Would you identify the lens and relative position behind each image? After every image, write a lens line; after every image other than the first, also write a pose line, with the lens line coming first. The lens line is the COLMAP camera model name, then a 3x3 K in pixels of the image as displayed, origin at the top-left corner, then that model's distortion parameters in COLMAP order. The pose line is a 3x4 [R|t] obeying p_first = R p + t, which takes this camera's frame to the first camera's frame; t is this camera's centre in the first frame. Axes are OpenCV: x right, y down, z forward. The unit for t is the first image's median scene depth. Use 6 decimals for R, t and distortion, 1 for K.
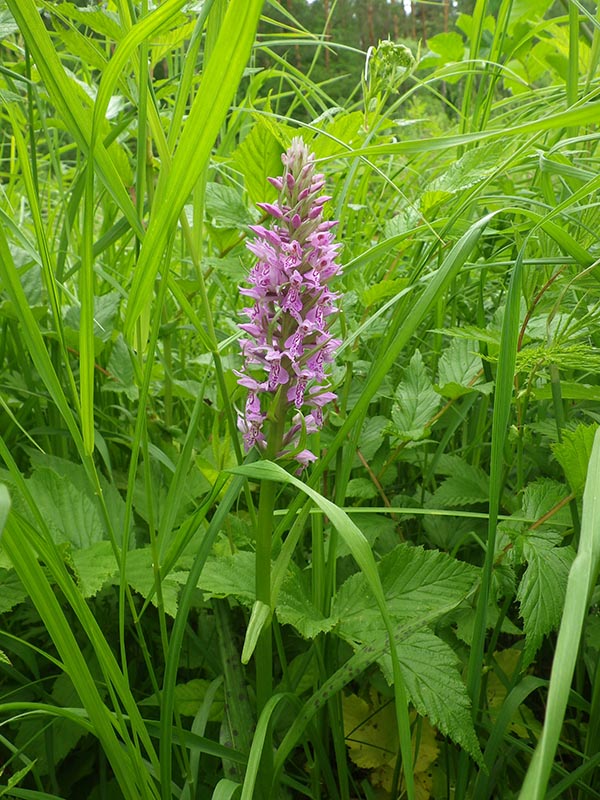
lens RADIAL K [[643.1, 0, 300.0], [0, 643.1, 400.0], [0, 0, 1]] dist [0.007299, 0.000632]
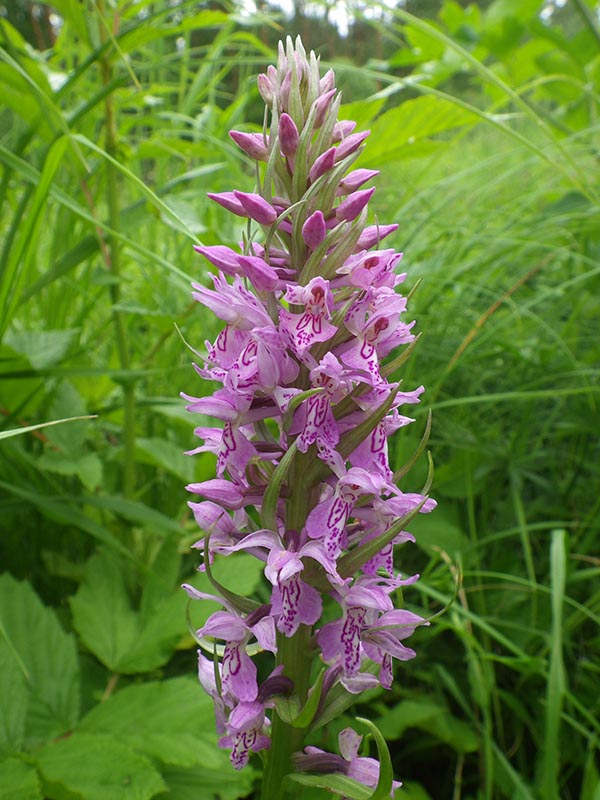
lens RADIAL K [[643.1, 0, 300.0], [0, 643.1, 400.0], [0, 0, 1]] dist [0.007299, 0.000632]
pose [[0.992329, -0.078462, 0.095531, -0.060867], [0.080008, 0.996716, -0.012460, -0.163396], [-0.094240, 0.020007, 0.995348, 0.590467]]
